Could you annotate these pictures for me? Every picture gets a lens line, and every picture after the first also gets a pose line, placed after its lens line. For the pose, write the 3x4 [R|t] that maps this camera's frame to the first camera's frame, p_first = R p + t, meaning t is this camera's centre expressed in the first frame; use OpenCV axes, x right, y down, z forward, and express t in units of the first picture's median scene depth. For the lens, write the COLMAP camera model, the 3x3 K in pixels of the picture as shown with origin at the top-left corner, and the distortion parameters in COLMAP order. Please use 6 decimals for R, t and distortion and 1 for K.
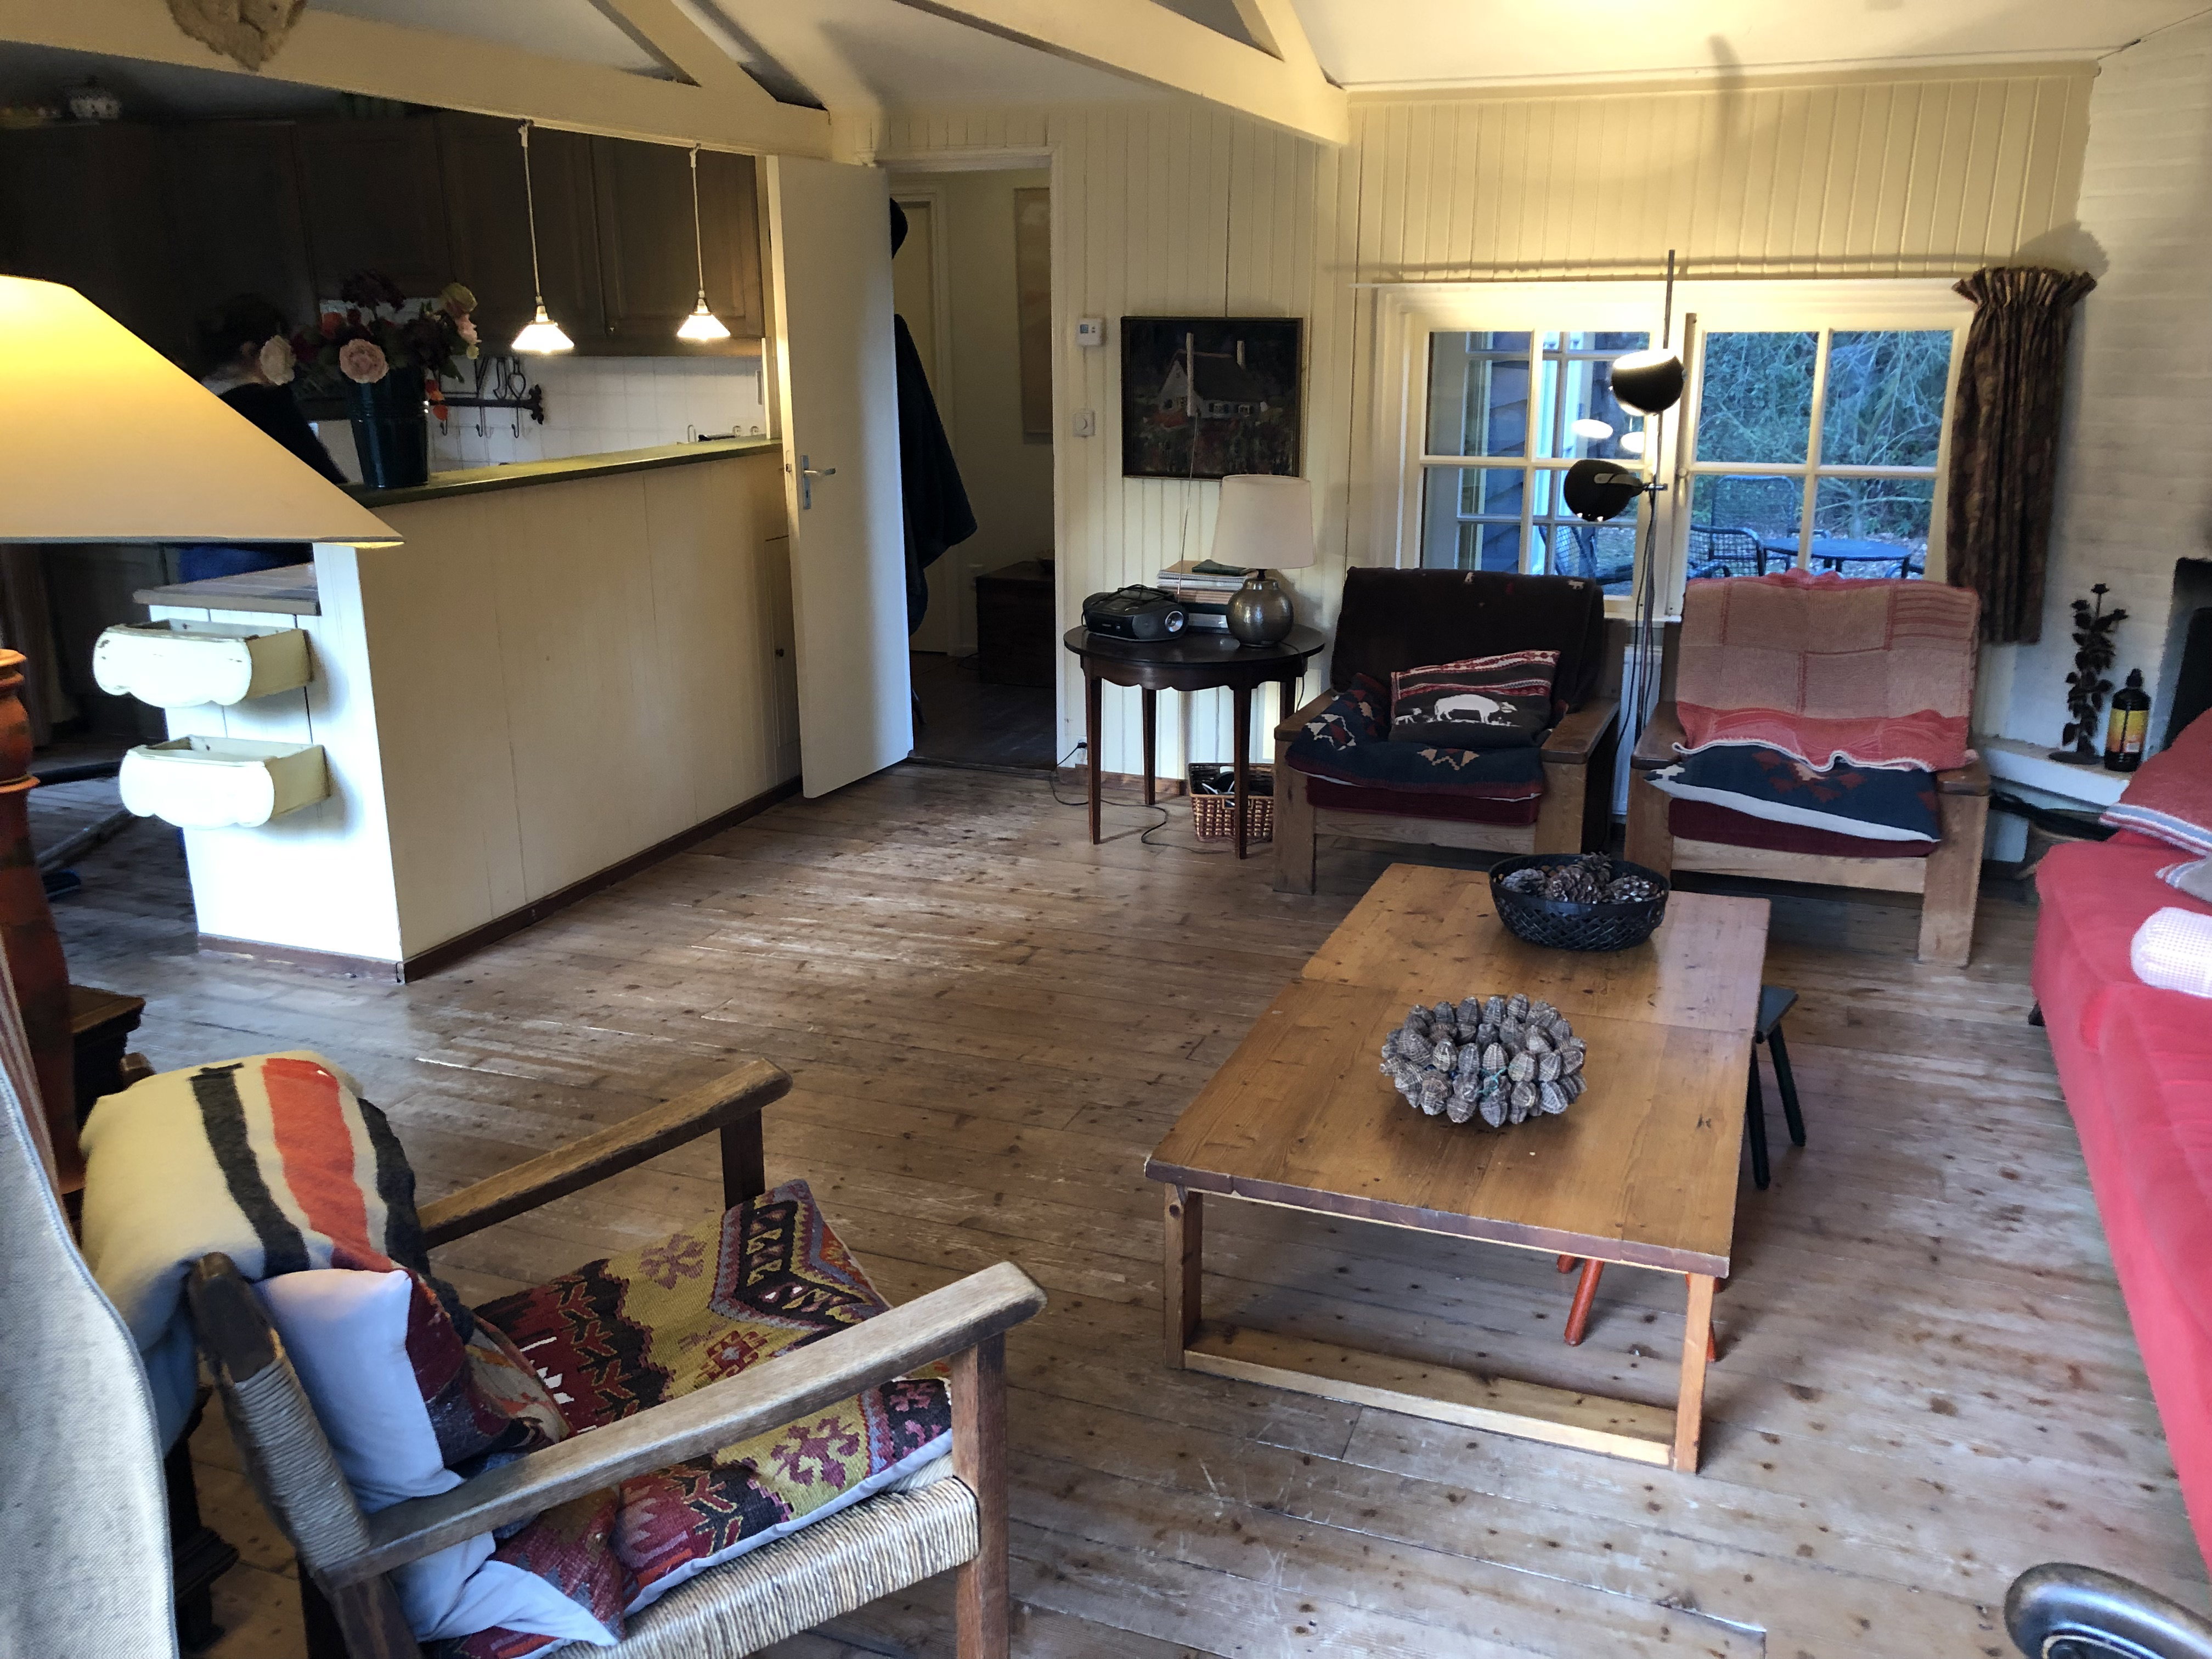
lens RADIAL K [[1804.3, 0, 1113.9], [0, 1804.3, 856.1], [0, 0, 1]] dist [0.010628, 0.002257]
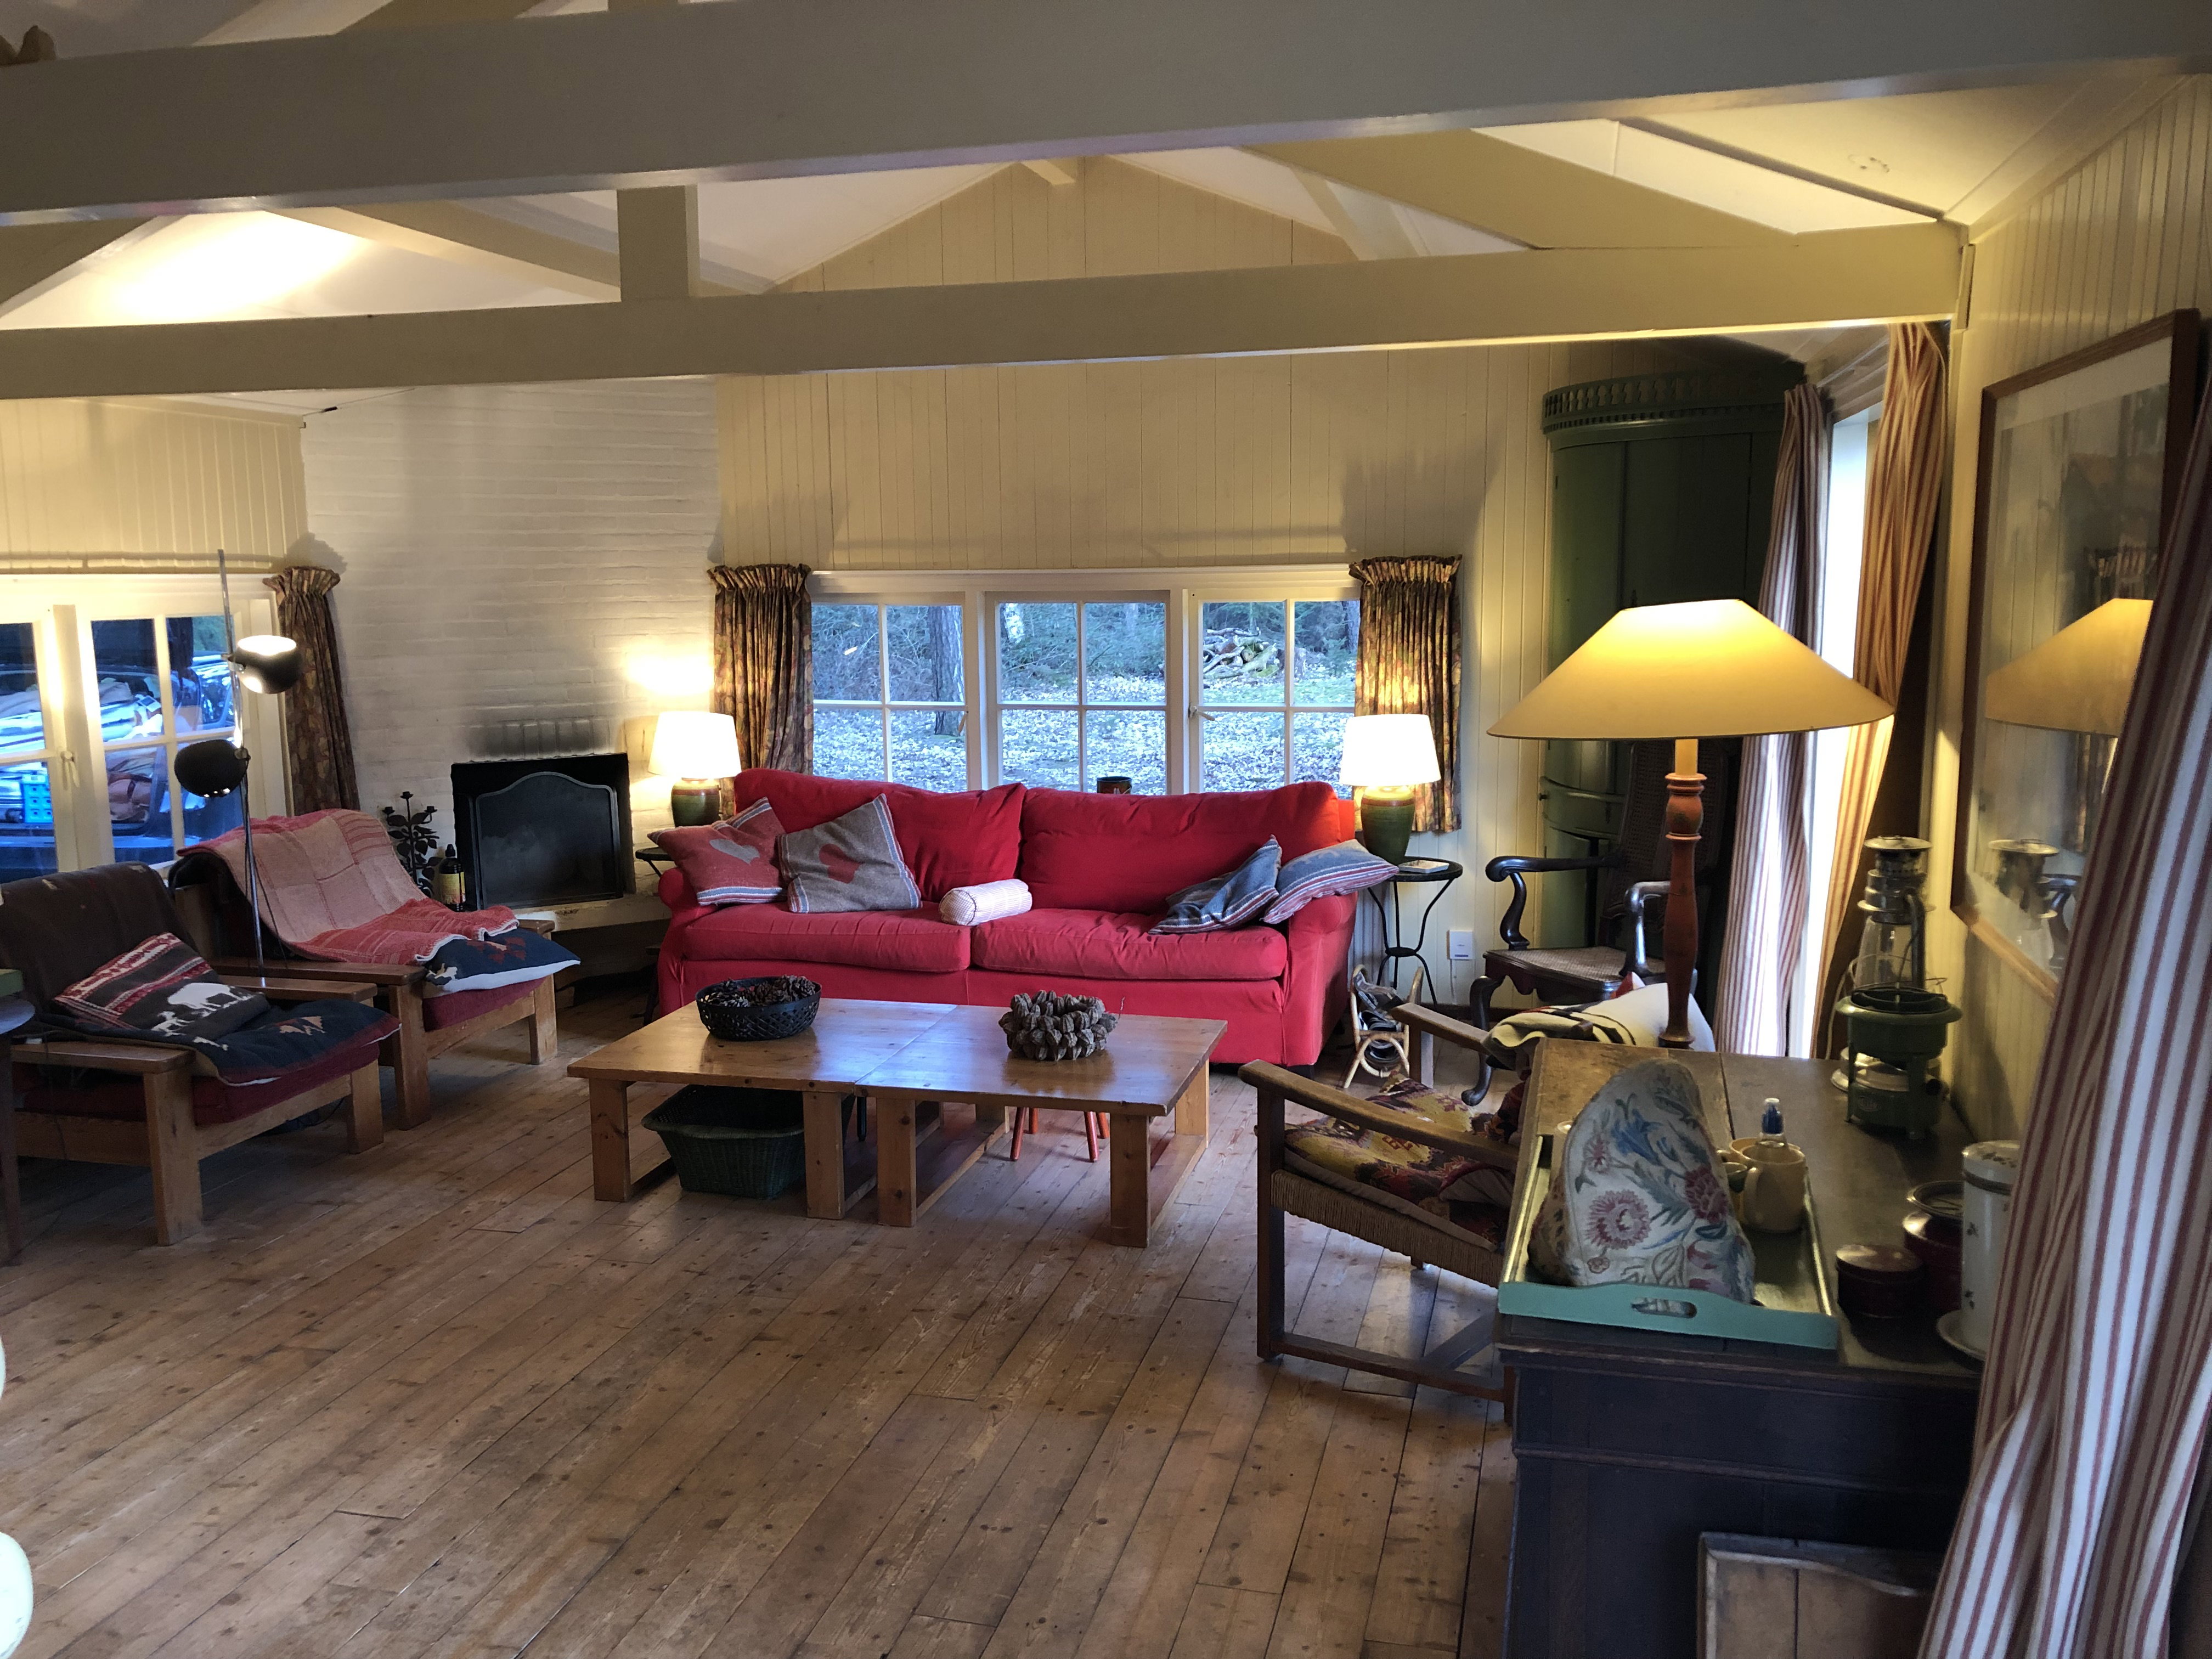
lens RADIAL K [[1784.1, 0, 1106.0], [0, 1784.1, 829.5], [0, 0, 1]] dist [0.087135, -0.141329]
pose [[-0.106838, -0.143371, 0.983885, -0.943434], [0.292069, 0.941367, 0.168890, -0.220604], [-0.950411, 0.305406, -0.058700, 0.653652]]
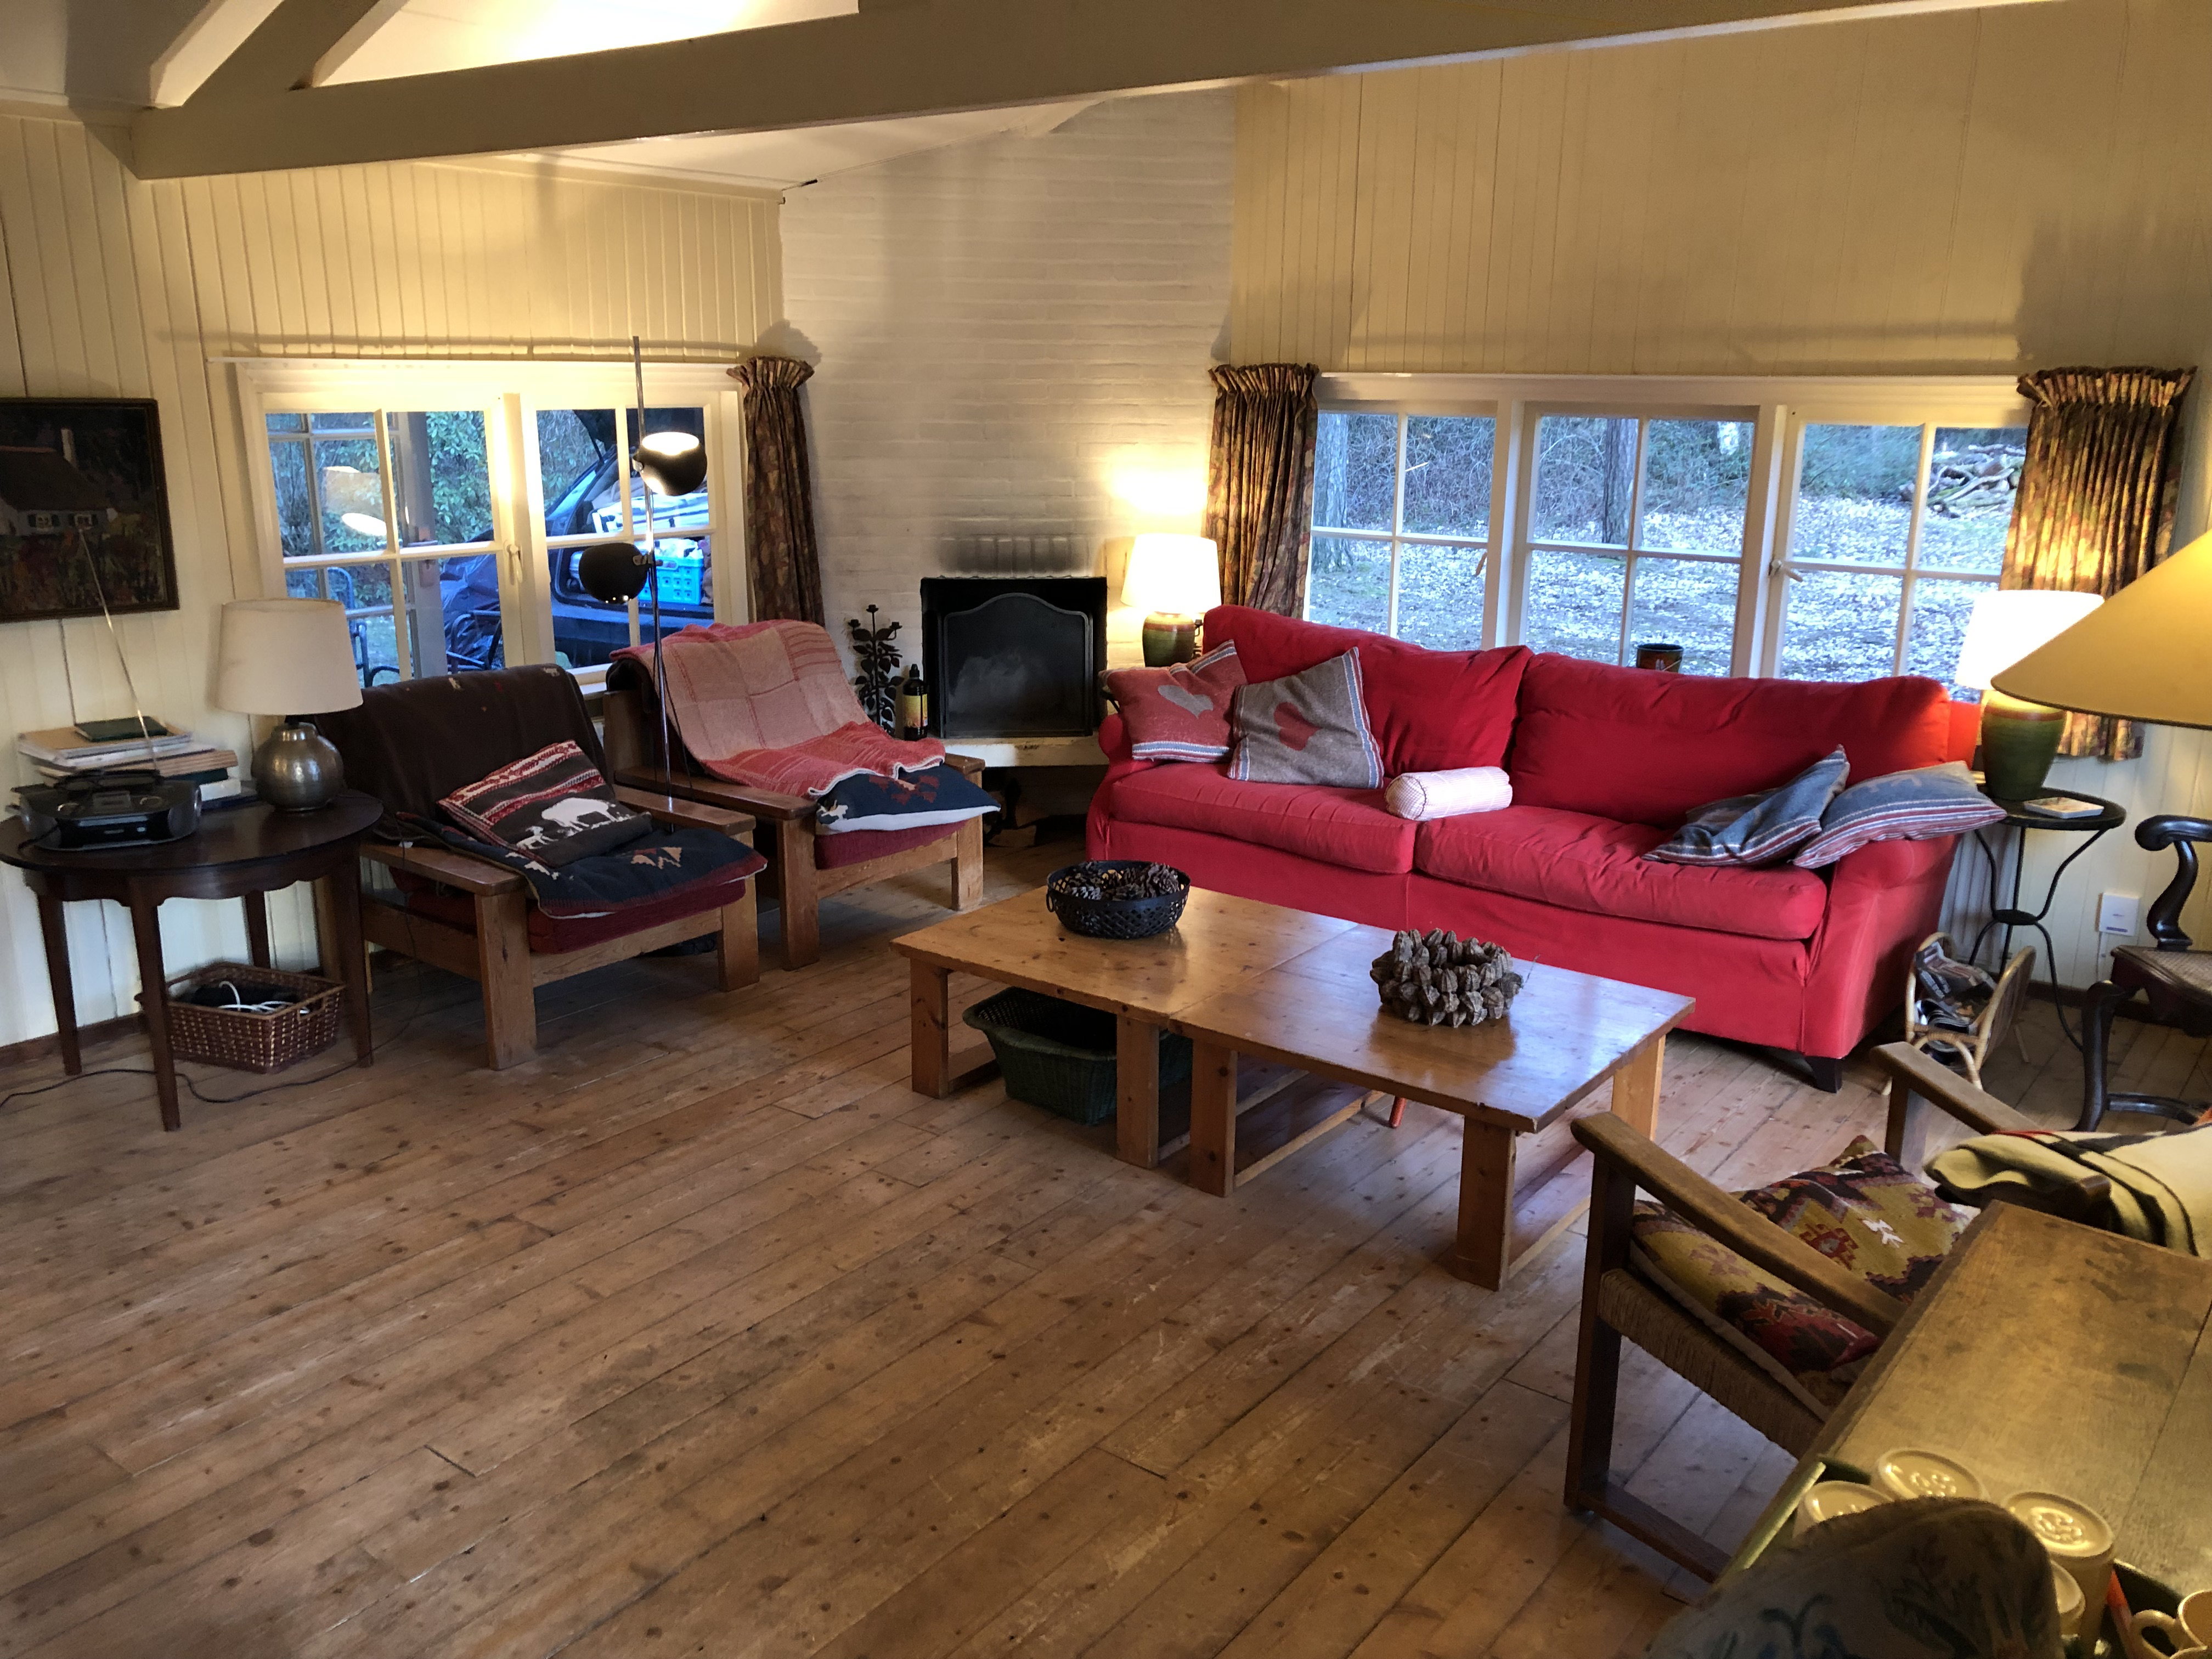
lens RADIAL K [[1787.9, 0, 1107.8], [0, 1787.9, 853.3], [0, 0, 1]] dist [0.089817, -0.137970]
pose [[0.284885, -0.248825, 0.925704, -0.703213], [0.260940, 0.949382, 0.174885, -0.179720], [-0.922362, 0.191731, 0.335393, 0.501599]]
